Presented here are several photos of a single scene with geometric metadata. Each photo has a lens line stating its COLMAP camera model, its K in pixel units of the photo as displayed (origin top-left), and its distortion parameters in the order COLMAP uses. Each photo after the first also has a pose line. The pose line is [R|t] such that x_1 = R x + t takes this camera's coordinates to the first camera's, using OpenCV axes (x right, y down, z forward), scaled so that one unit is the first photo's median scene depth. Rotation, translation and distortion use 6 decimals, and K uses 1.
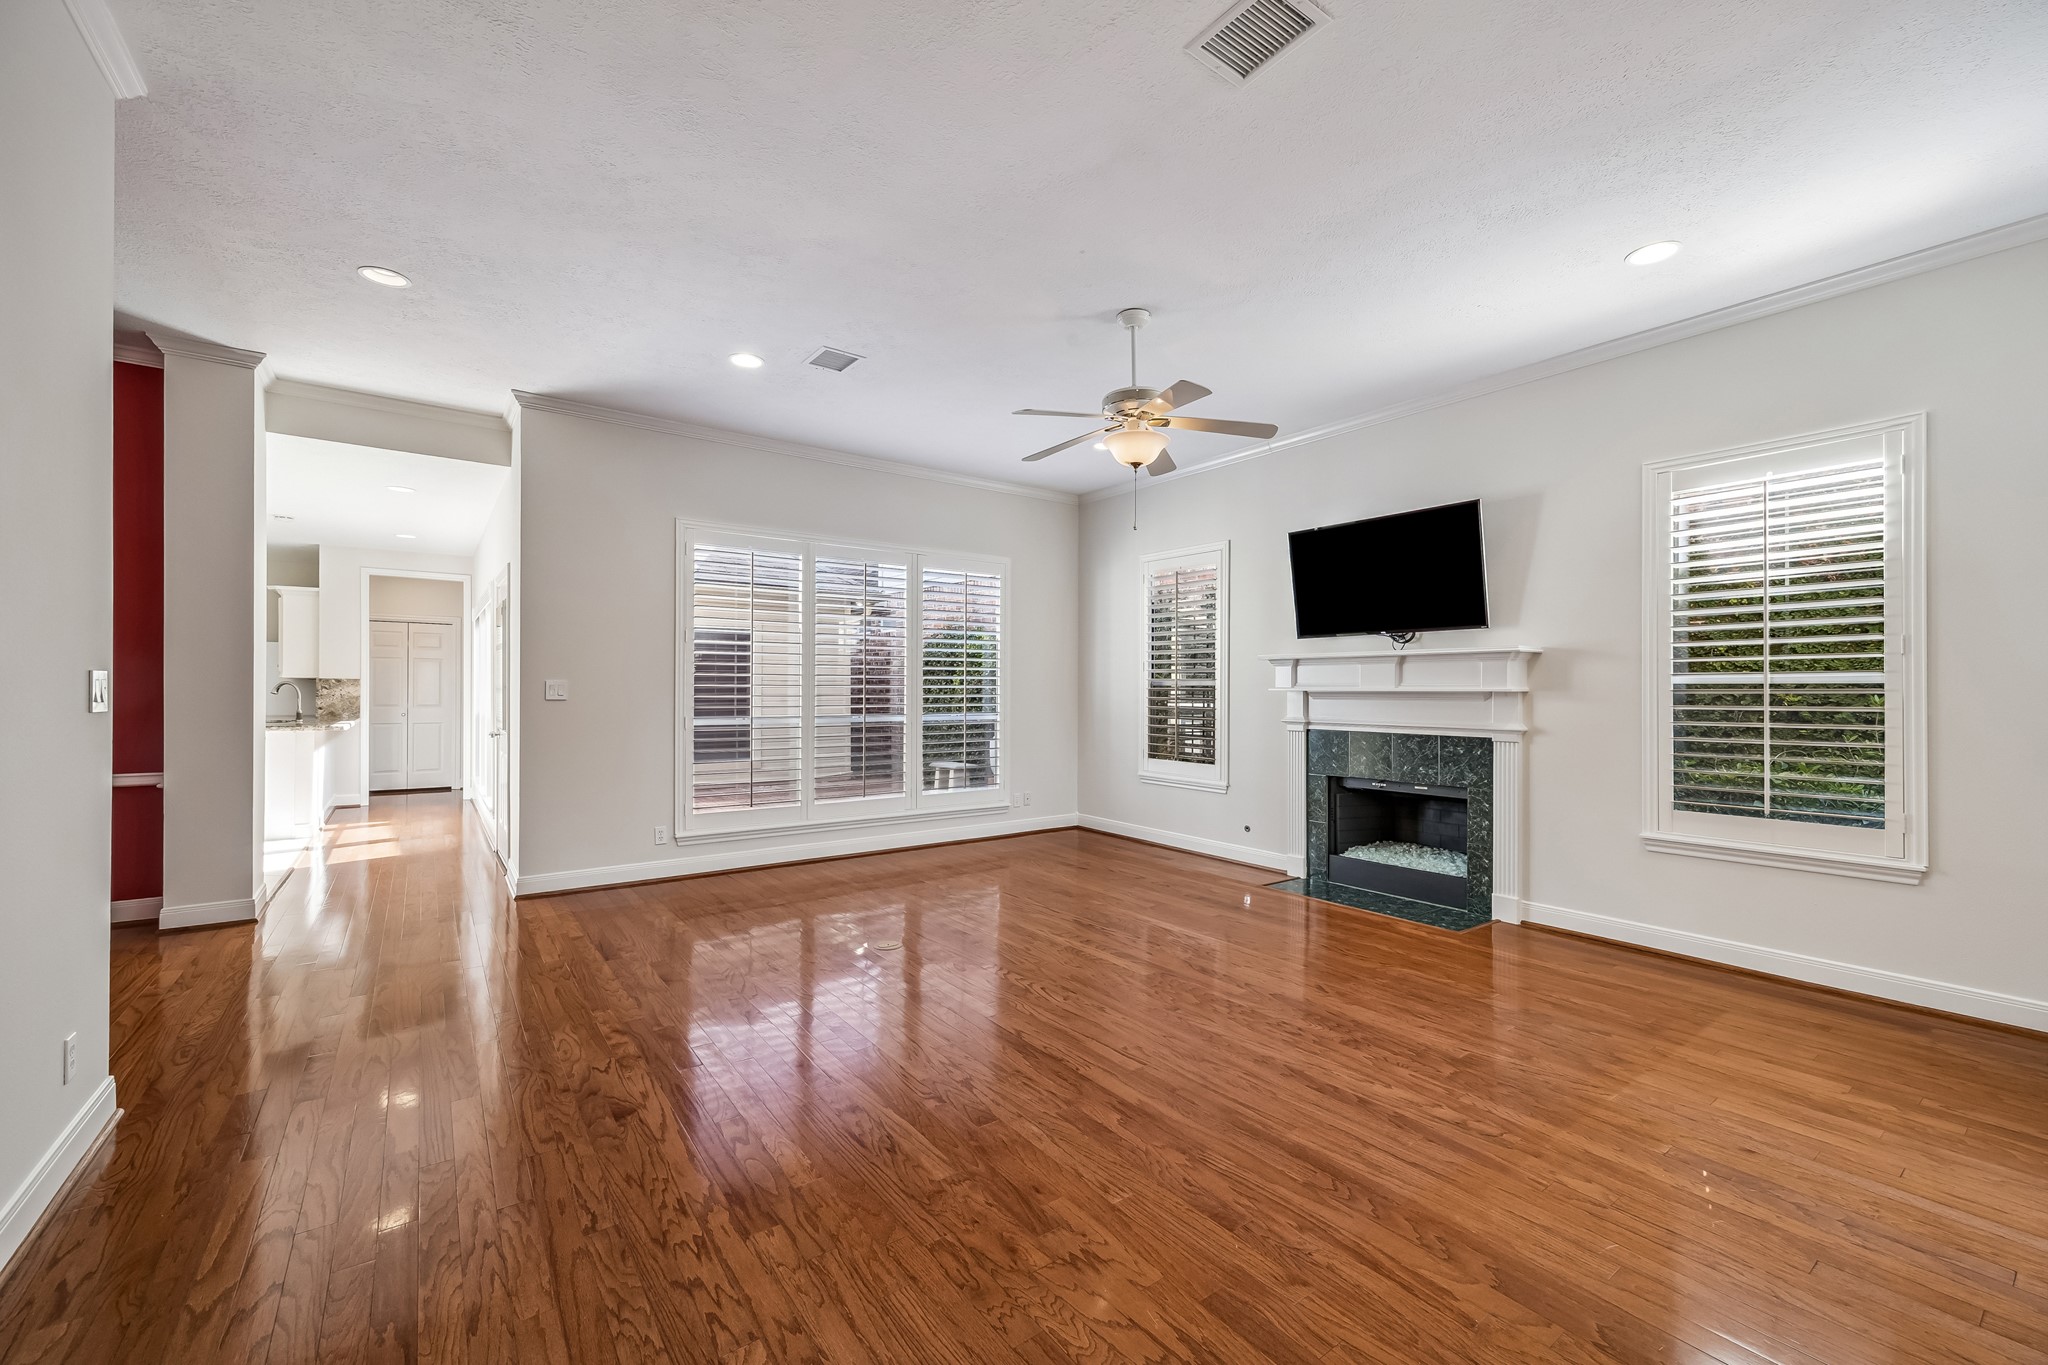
lens RADIAL K [[805.0, 0, 1027.8], [0, 805.0, 690.5], [0, 0, 1]] dist [0.002185, 0.000182]
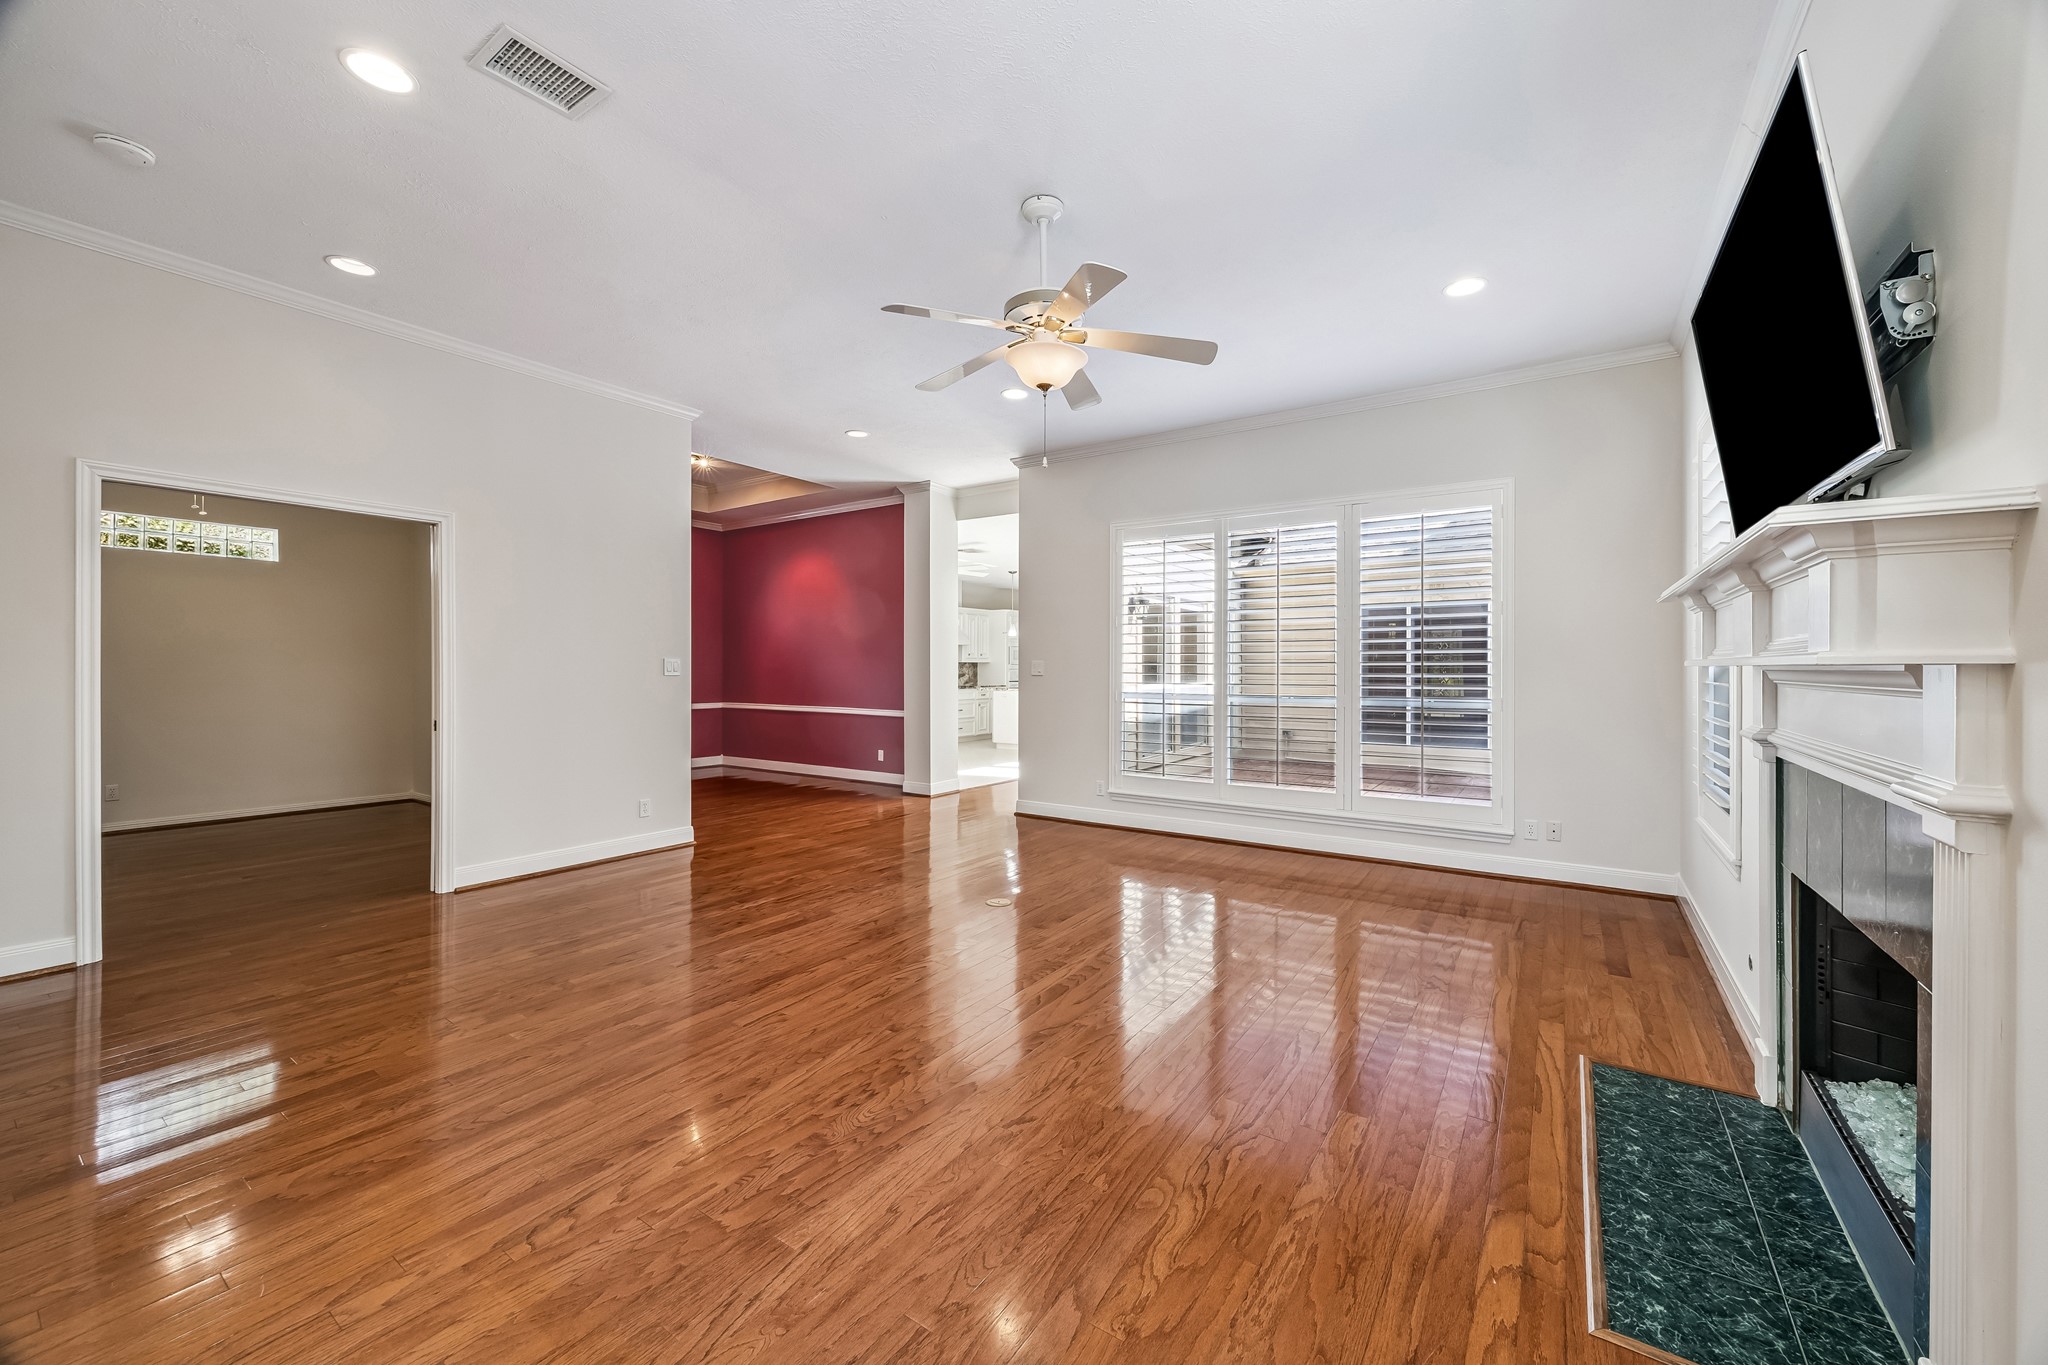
lens RADIAL K [[792.9, 0, 1054.4], [0, 792.9, 659.4], [0, 0, 1]] dist [-0.000044, 0.000069]
pose [[0.344165, -0.012069, -0.938832, 0.889172], [-0.001716, 0.999908, -0.013484, 0.005406], [0.938908, 0.006252, 0.344112, 0.729399]]
